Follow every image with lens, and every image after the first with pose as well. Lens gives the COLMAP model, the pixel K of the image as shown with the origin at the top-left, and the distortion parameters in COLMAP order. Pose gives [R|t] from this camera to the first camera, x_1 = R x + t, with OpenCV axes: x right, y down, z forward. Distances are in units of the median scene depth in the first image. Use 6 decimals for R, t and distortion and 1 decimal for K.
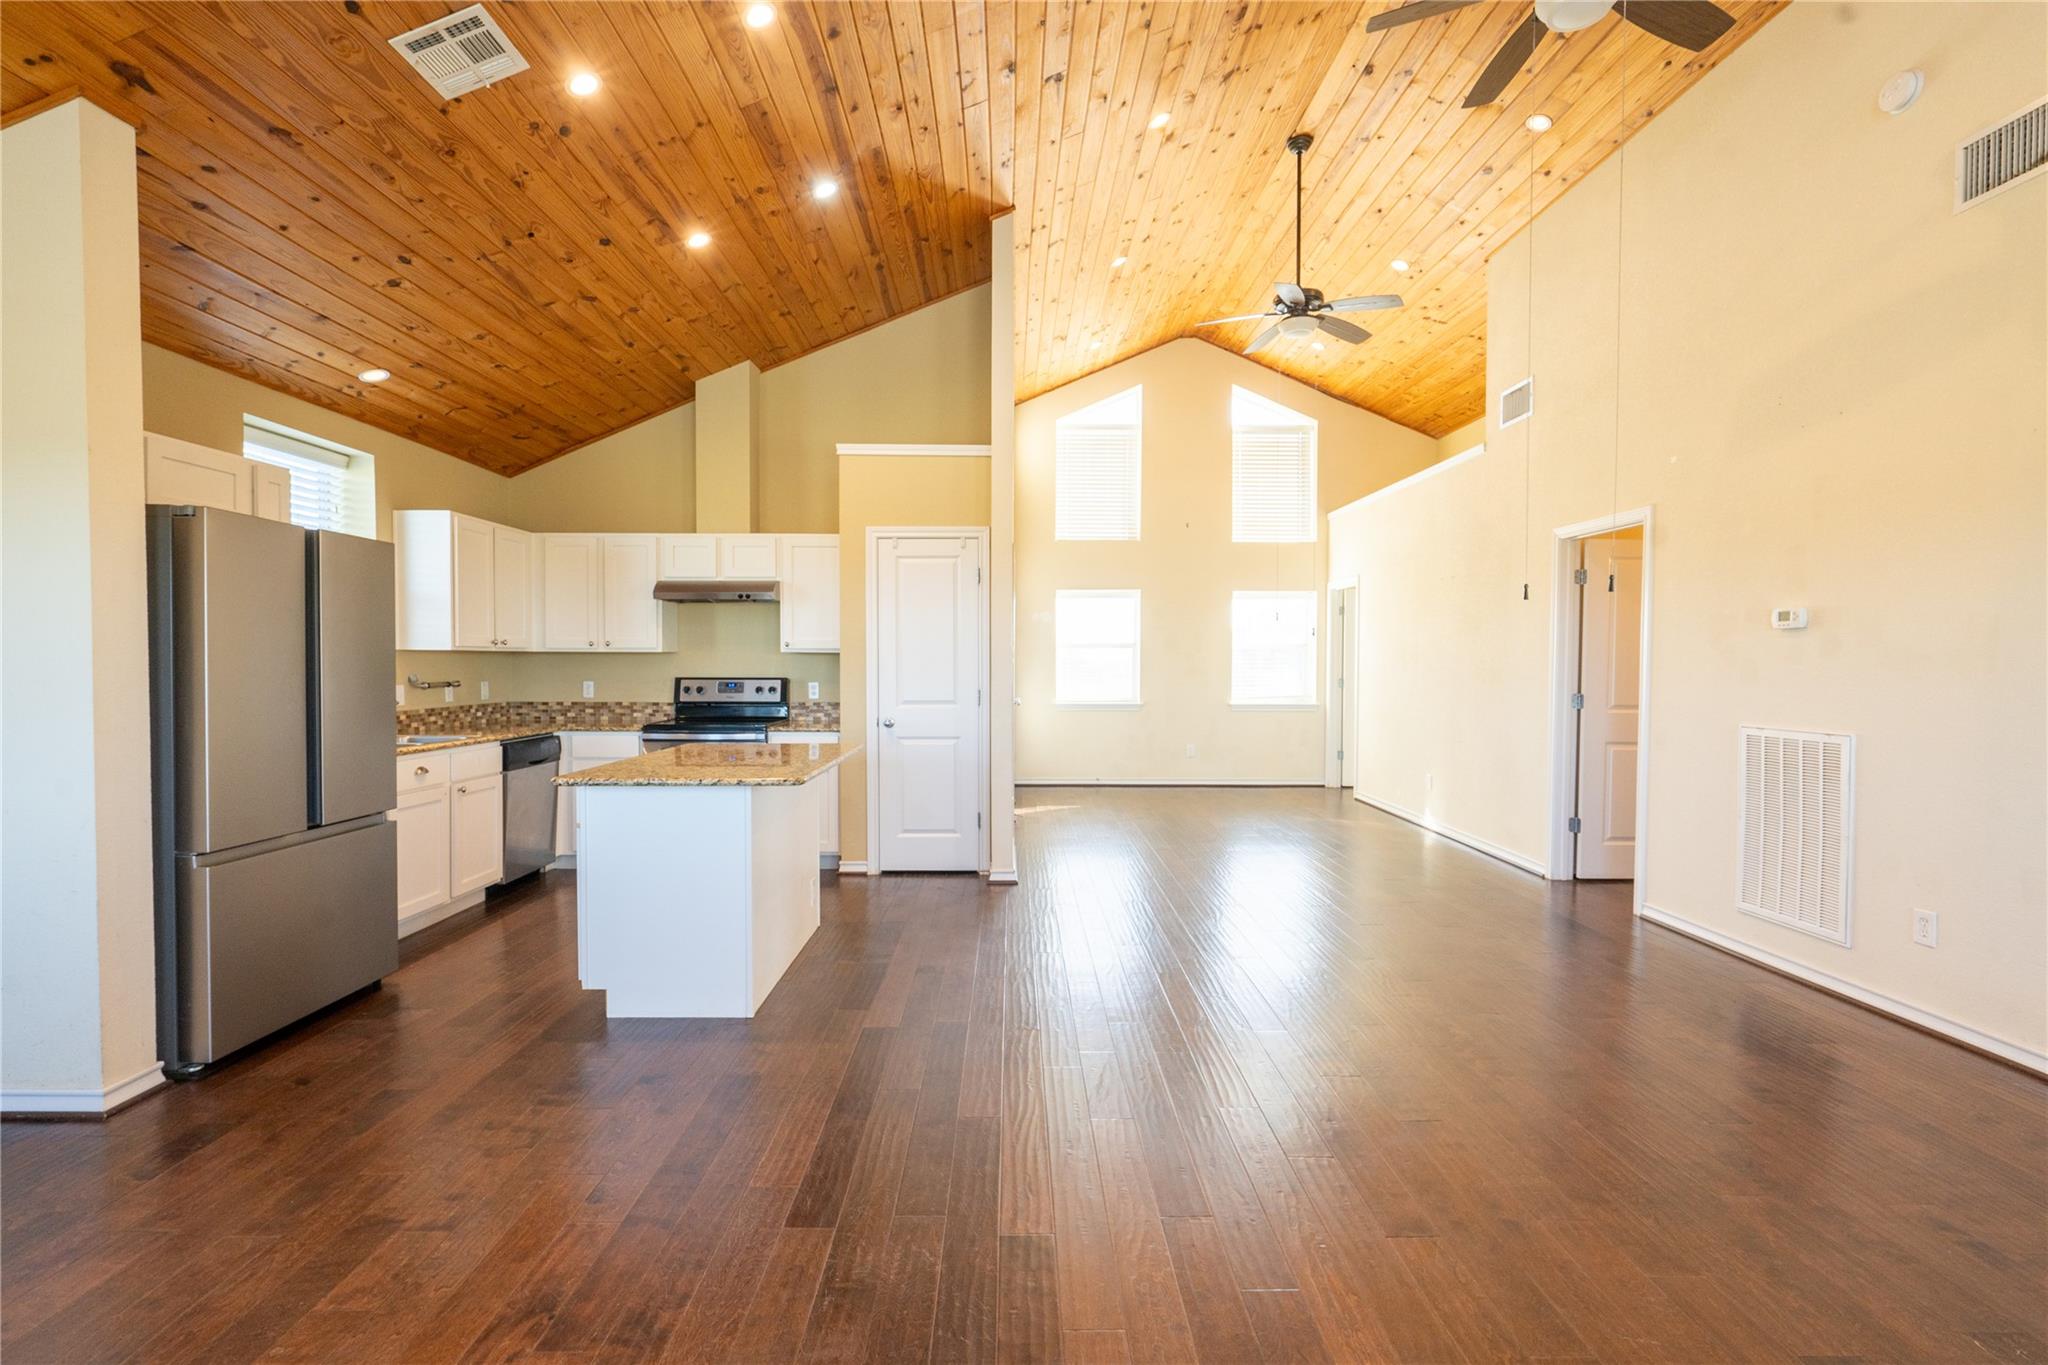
lens RADIAL K [[957.0, 0, 1025.8], [0, 957.0, 682.6], [0, 0, 1]] dist [-0.004047, 0.001552]
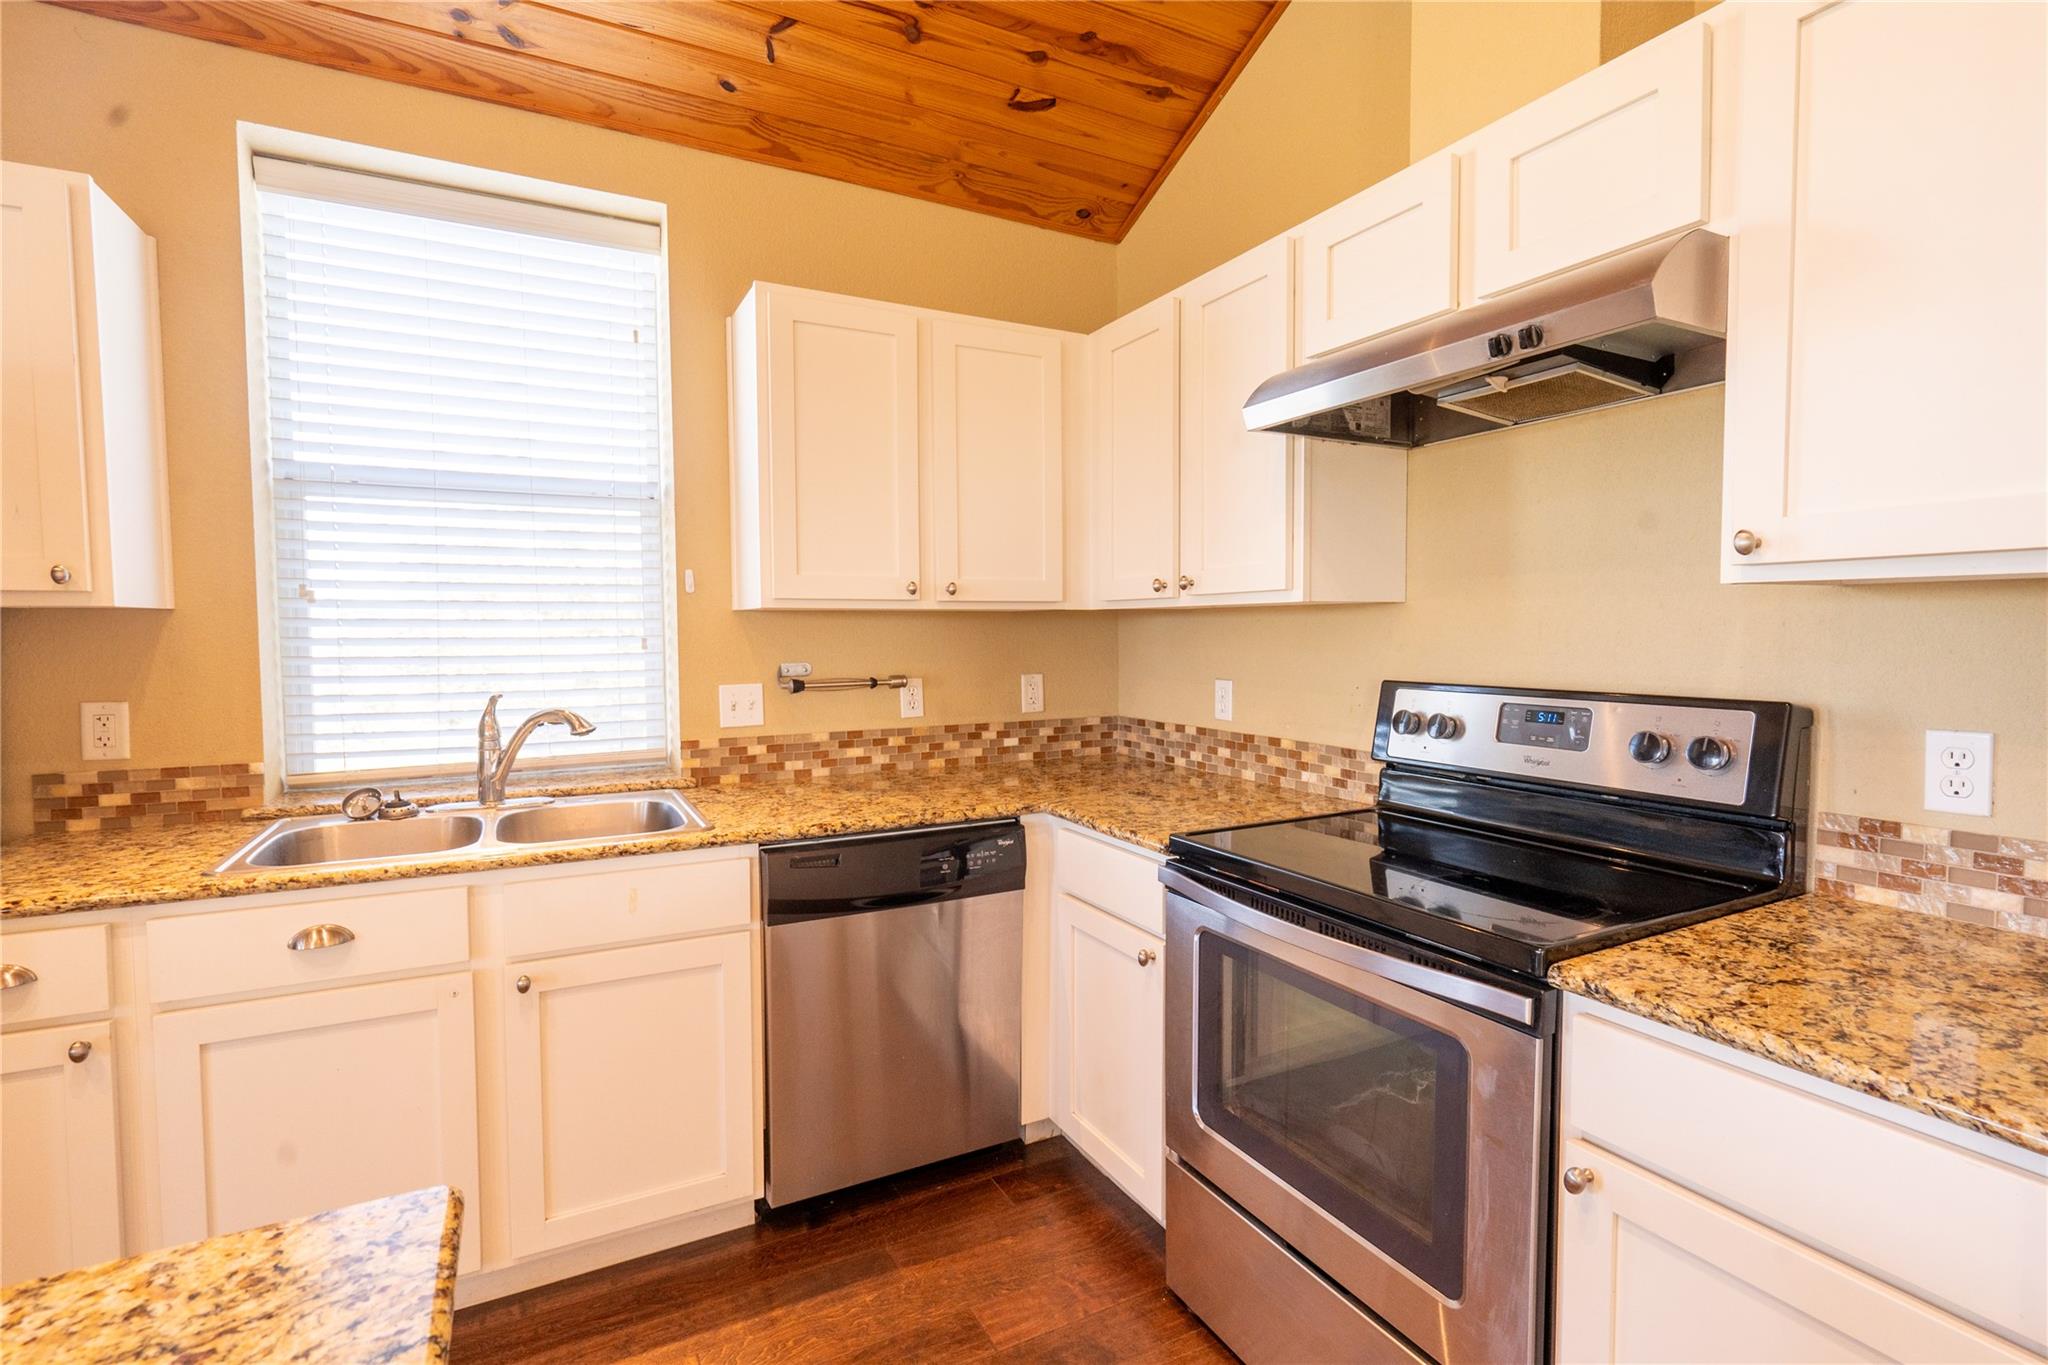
lens RADIAL K [[944.3, 0, 1023.5], [0, 944.3, 680.0], [0, 0, 1]] dist [-0.002834, 0.004061]
pose [[0.446065, 0.042101, -0.894010, -0.146800], [-0.014449, 0.999102, 0.039841, -0.018073], [0.894884, -0.004854, 0.446272, 0.815602]]
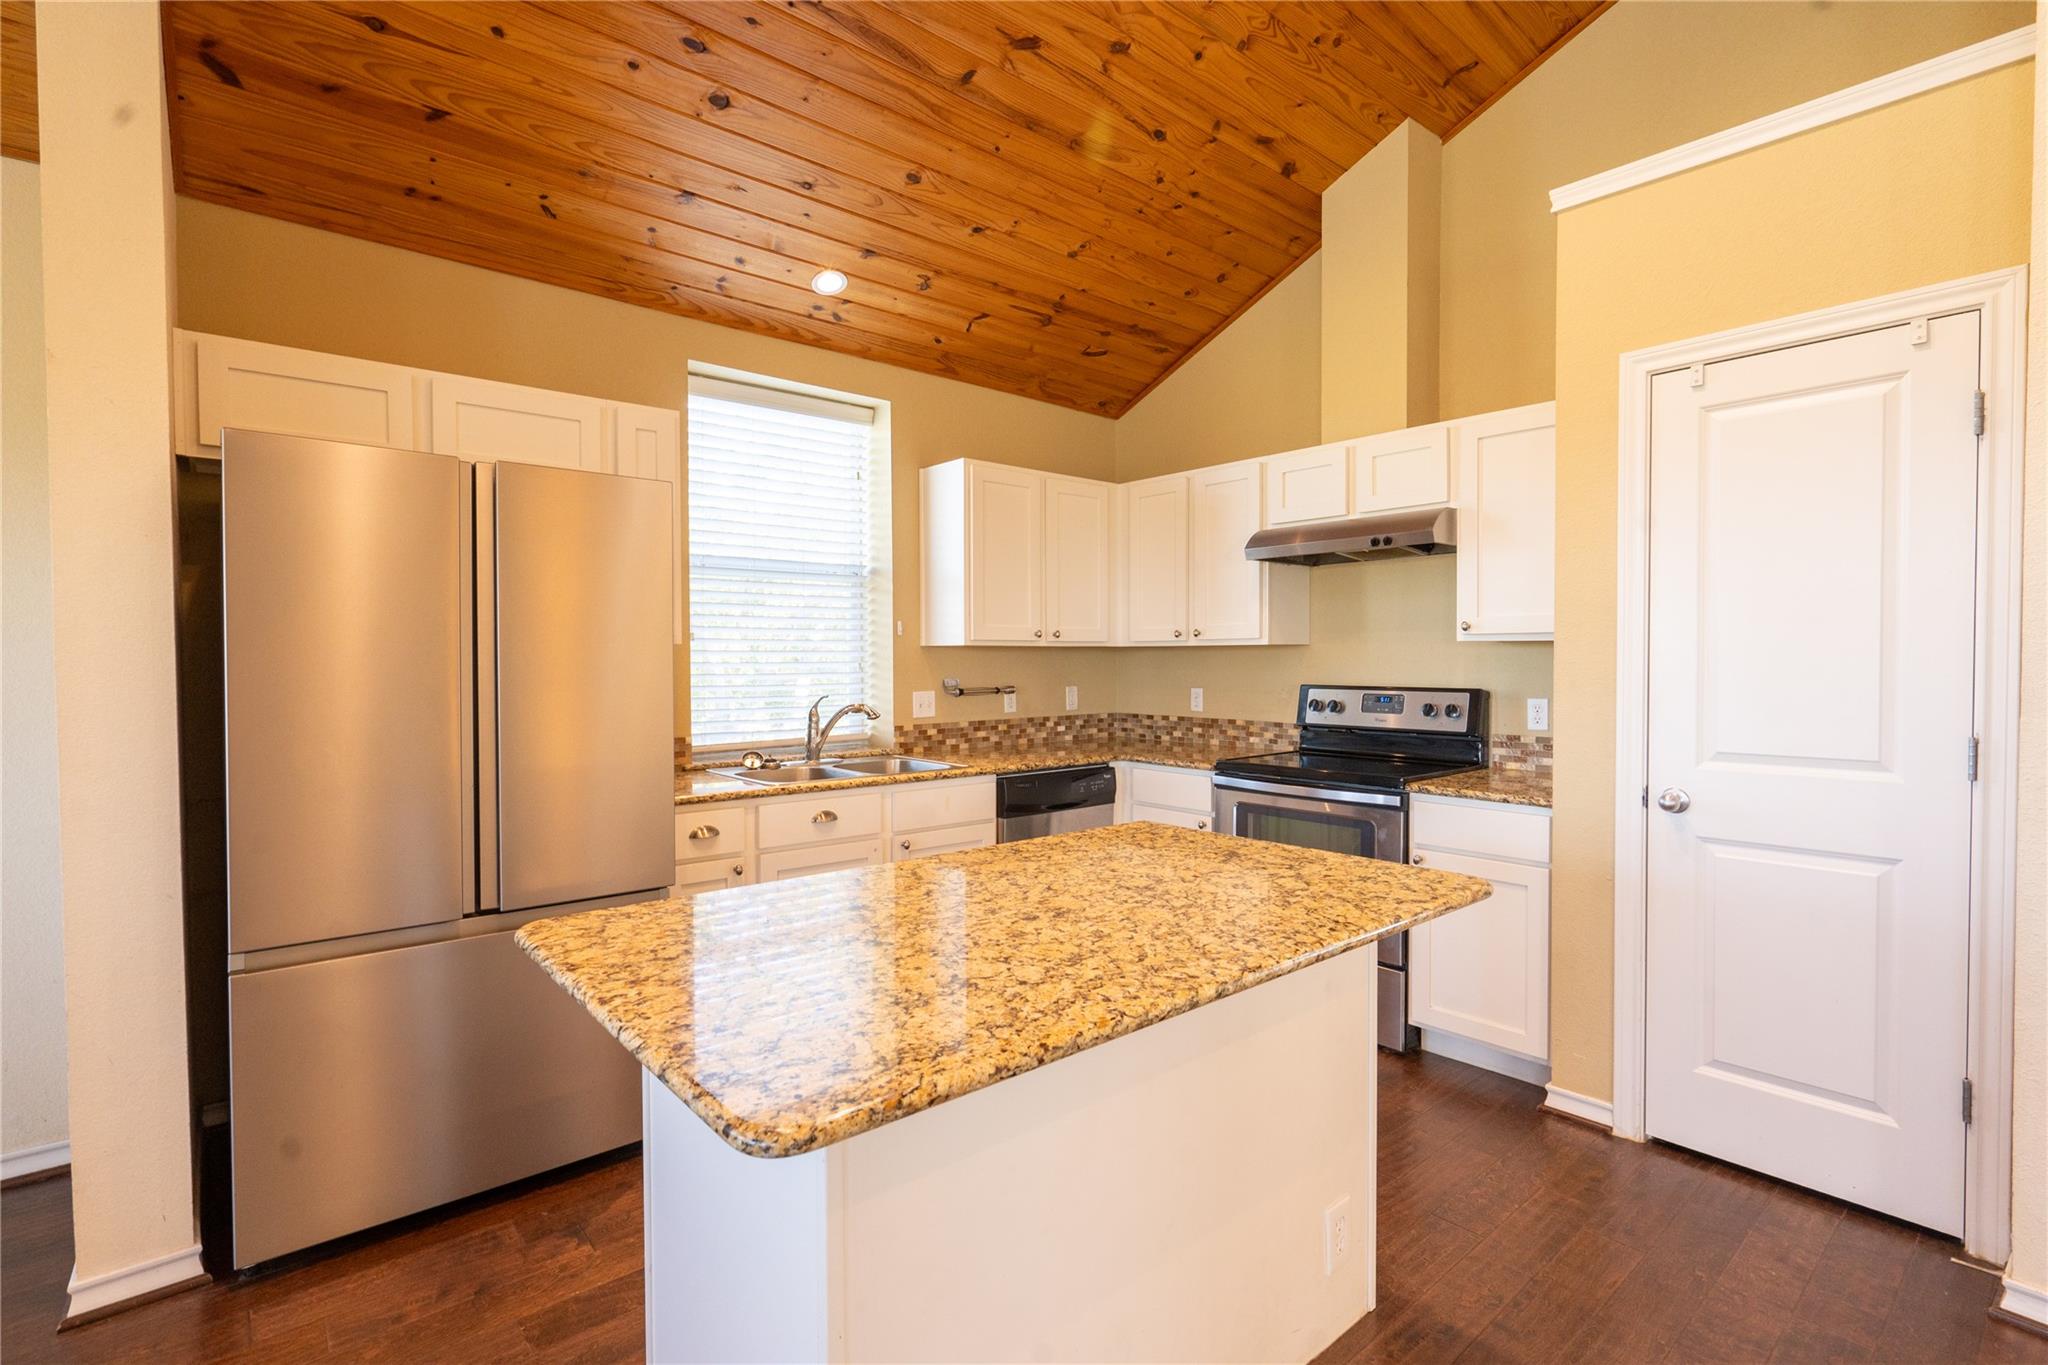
lens RADIAL K [[944.3, 0, 1023.5], [0, 944.3, 680.0], [0, 0, 1]] dist [-0.002834, 0.004061]
pose [[0.636078, 0.013665, -0.771503, -0.003443], [-0.013661, 0.999886, 0.006447, -0.011047], [0.771504, 0.006438, 0.636192, 0.505637]]
